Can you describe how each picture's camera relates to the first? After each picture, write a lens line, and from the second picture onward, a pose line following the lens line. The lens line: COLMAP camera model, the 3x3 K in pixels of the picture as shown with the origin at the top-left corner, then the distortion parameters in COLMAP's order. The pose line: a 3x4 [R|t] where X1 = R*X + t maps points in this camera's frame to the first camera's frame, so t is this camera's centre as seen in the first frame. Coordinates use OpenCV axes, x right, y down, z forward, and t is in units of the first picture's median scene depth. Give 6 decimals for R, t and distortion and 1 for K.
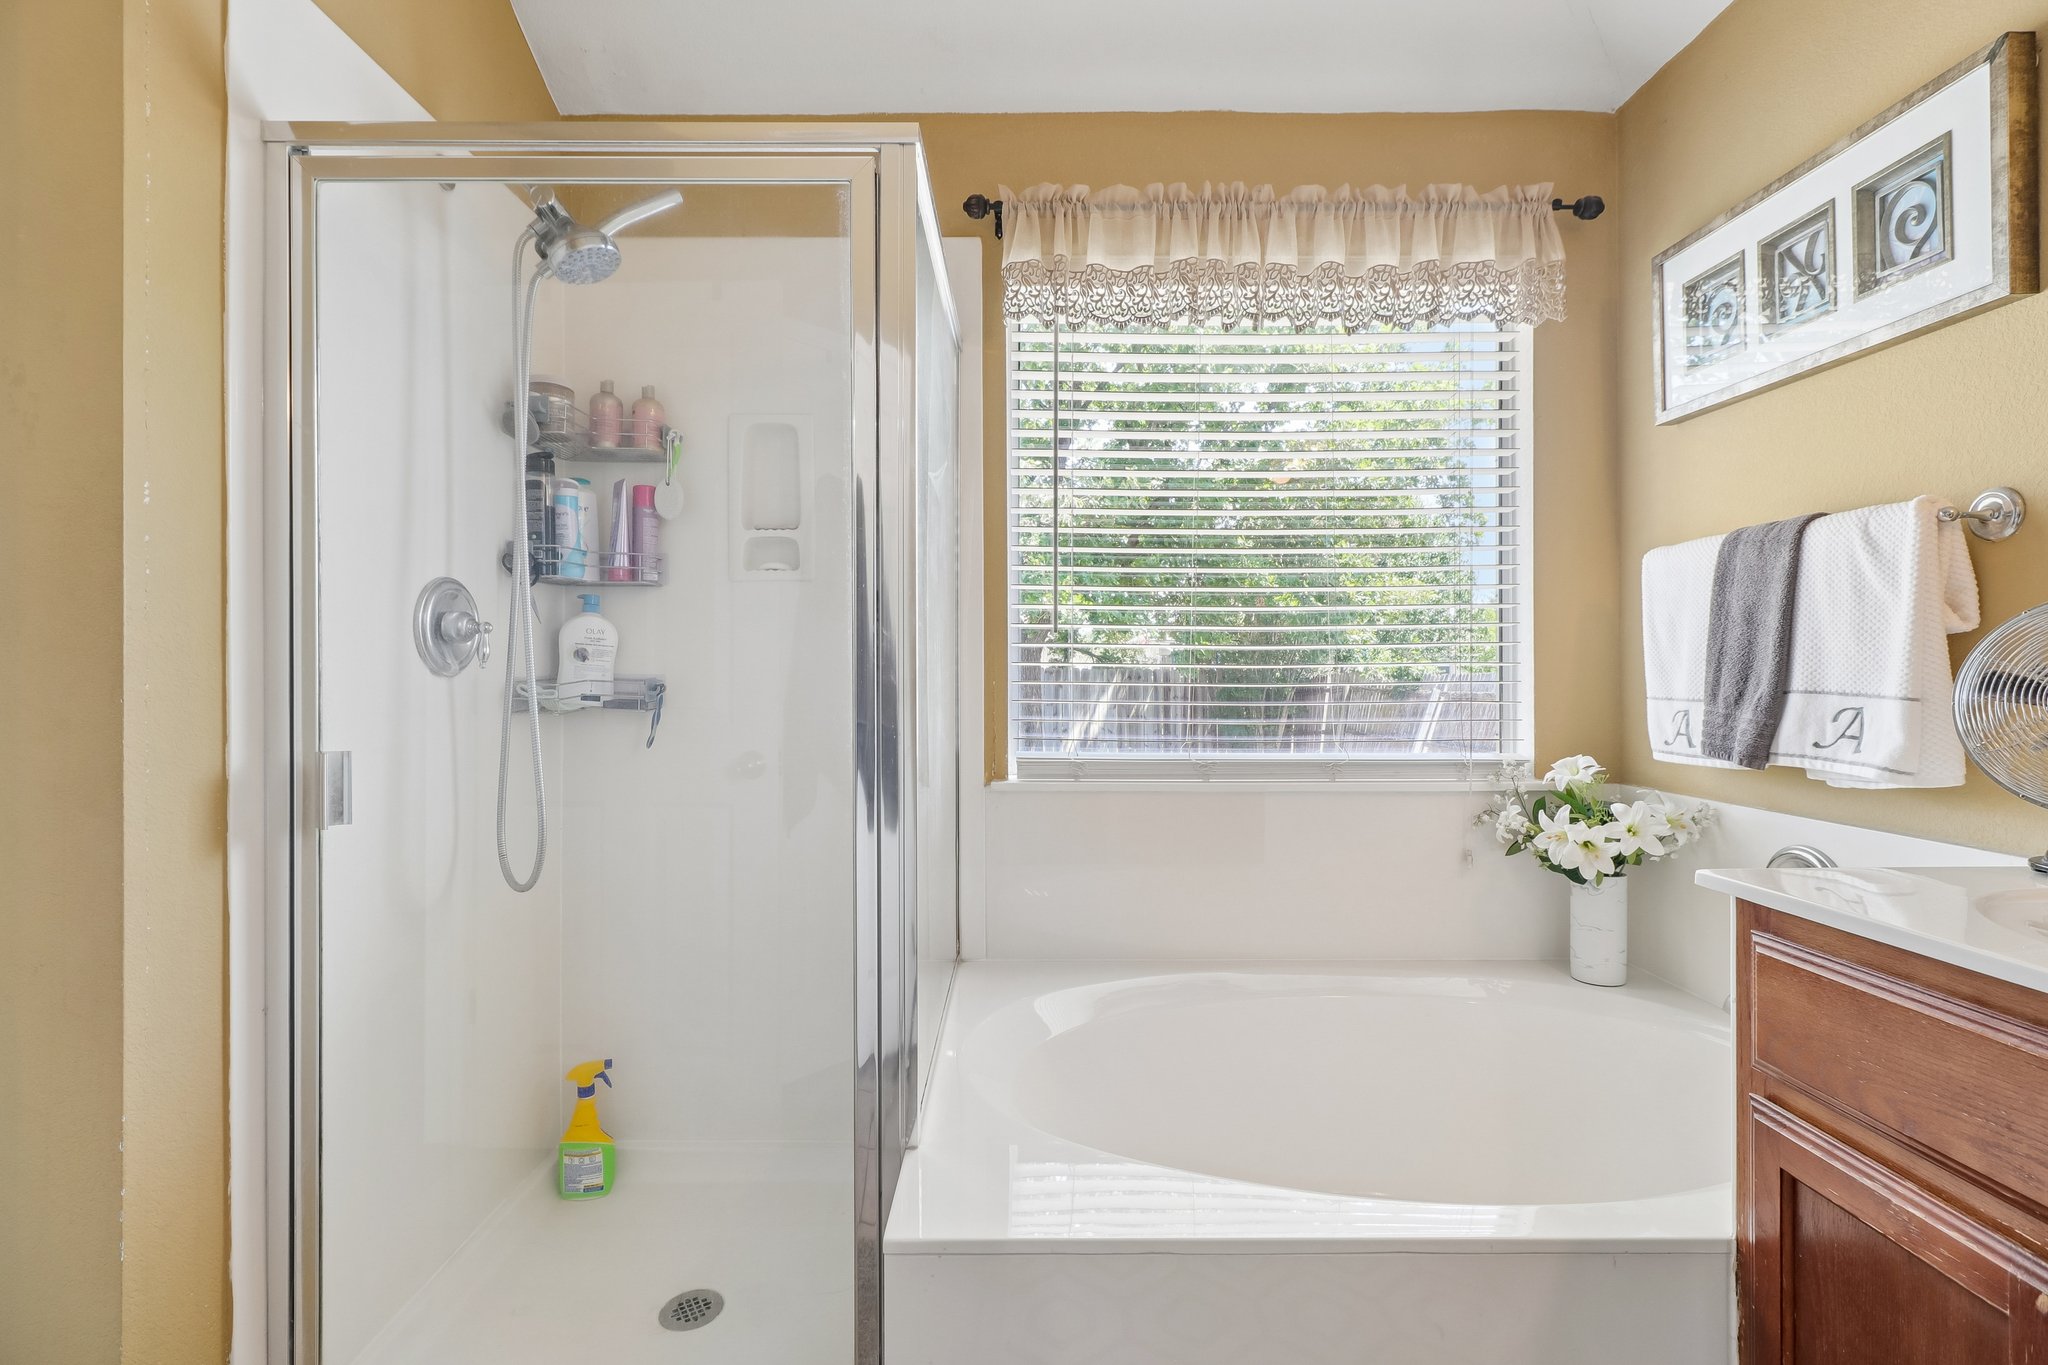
lens RADIAL K [[943.2, 0, 1022.5], [0, 943.2, 679.5], [0, 0, 1]] dist [0.002161, -0.001107]
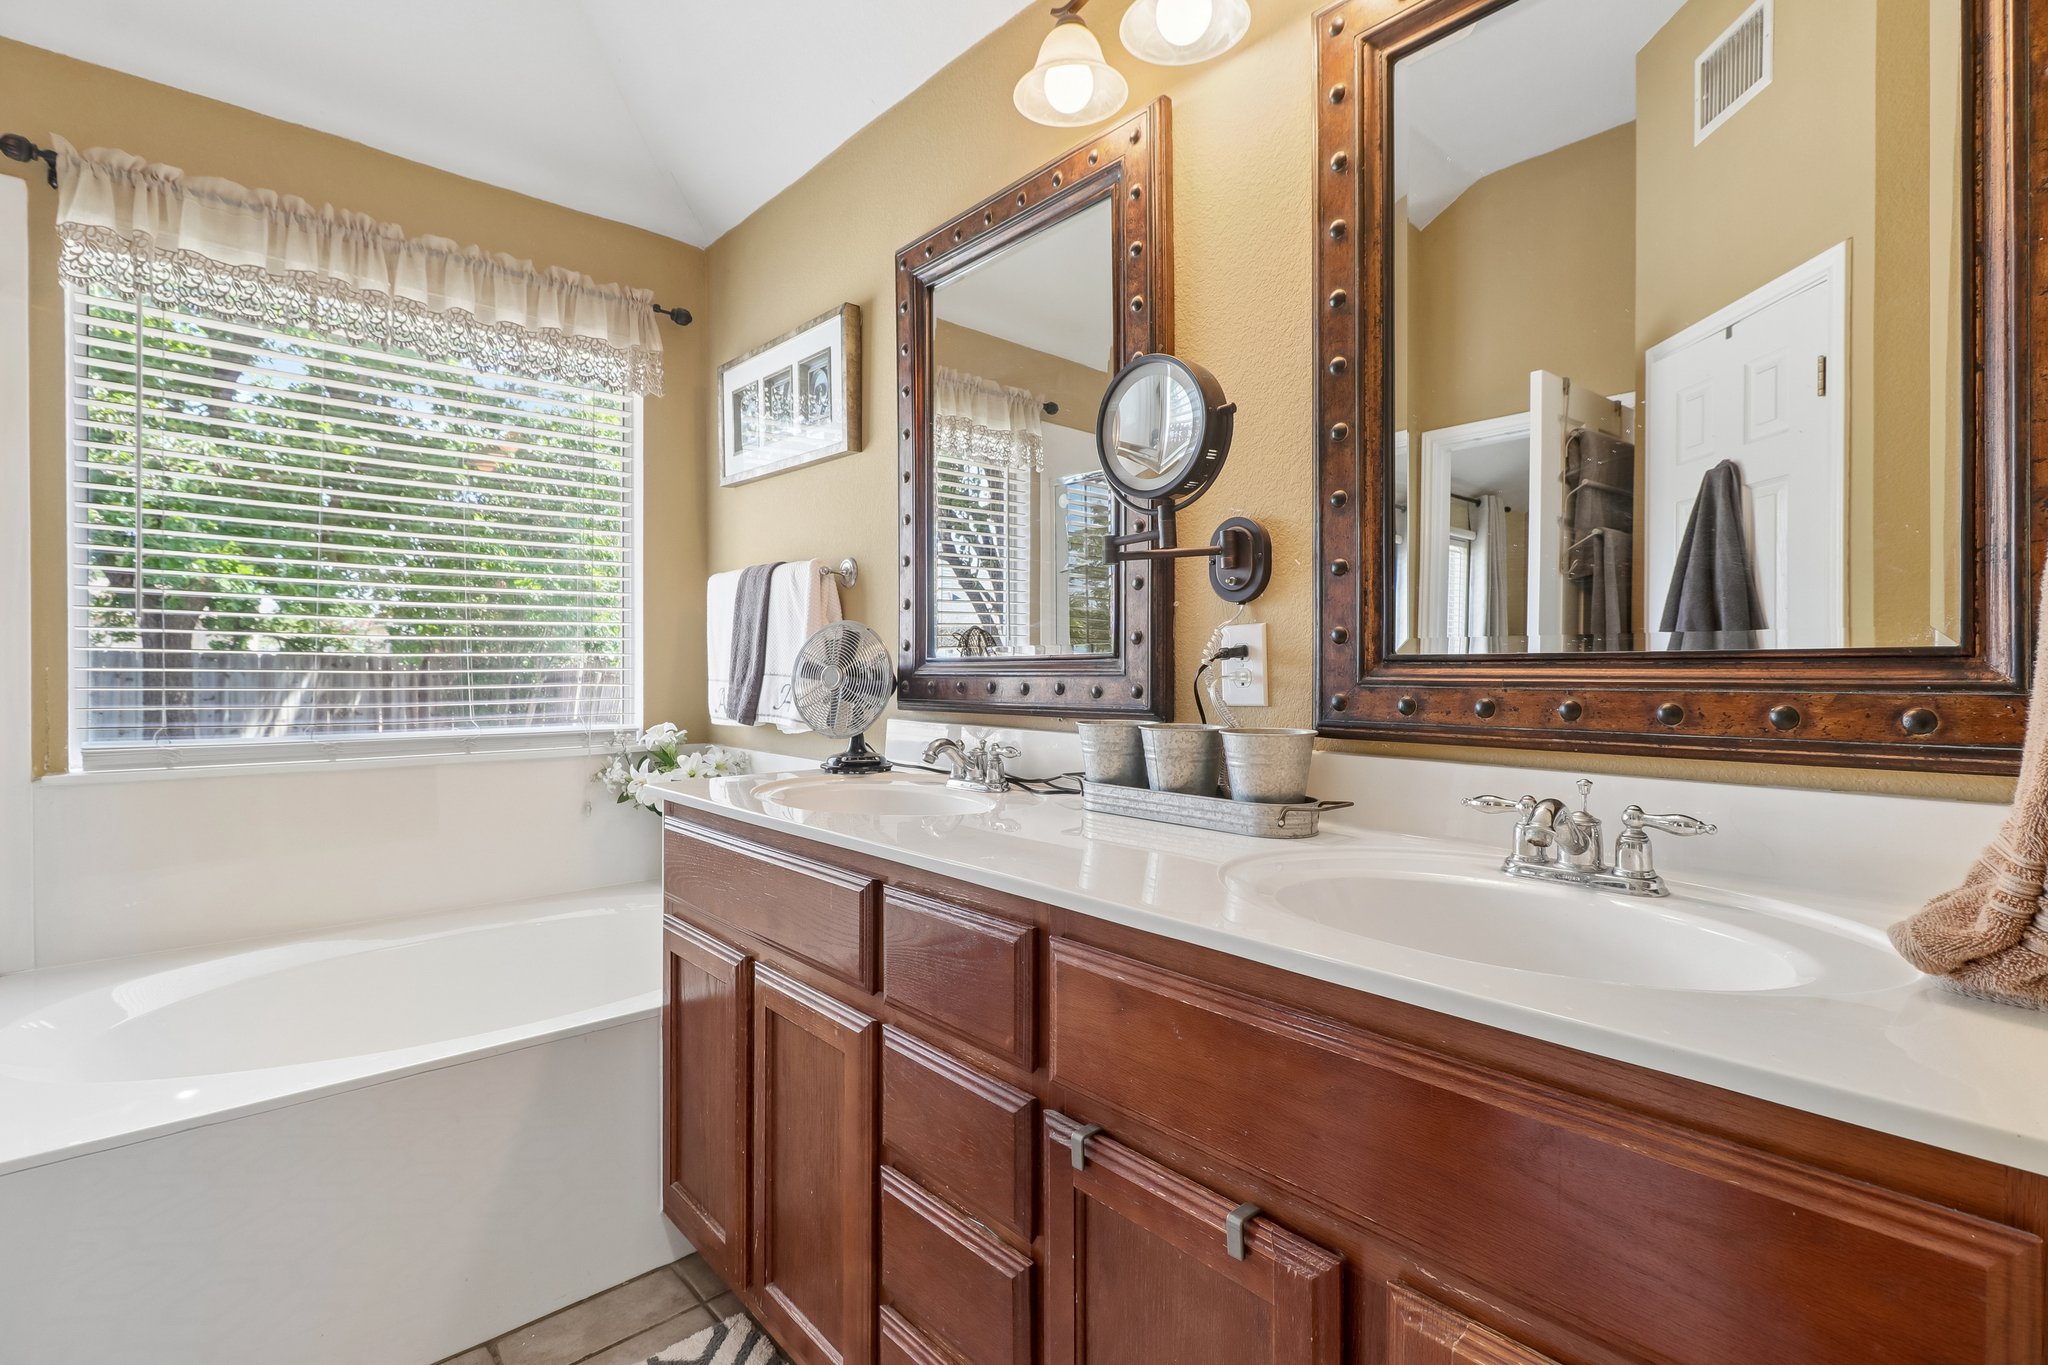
lens RADIAL K [[943.2, 0, 1029.5], [0, 943.2, 671.9], [0, 0, 1]] dist [0.002161, -0.001107]
pose [[0.743063, -0.001267, 0.669220, 0.067784], [-0.002037, 0.999989, 0.004154, 0.000966], [-0.669218, -0.004450, 0.743053, -0.337919]]
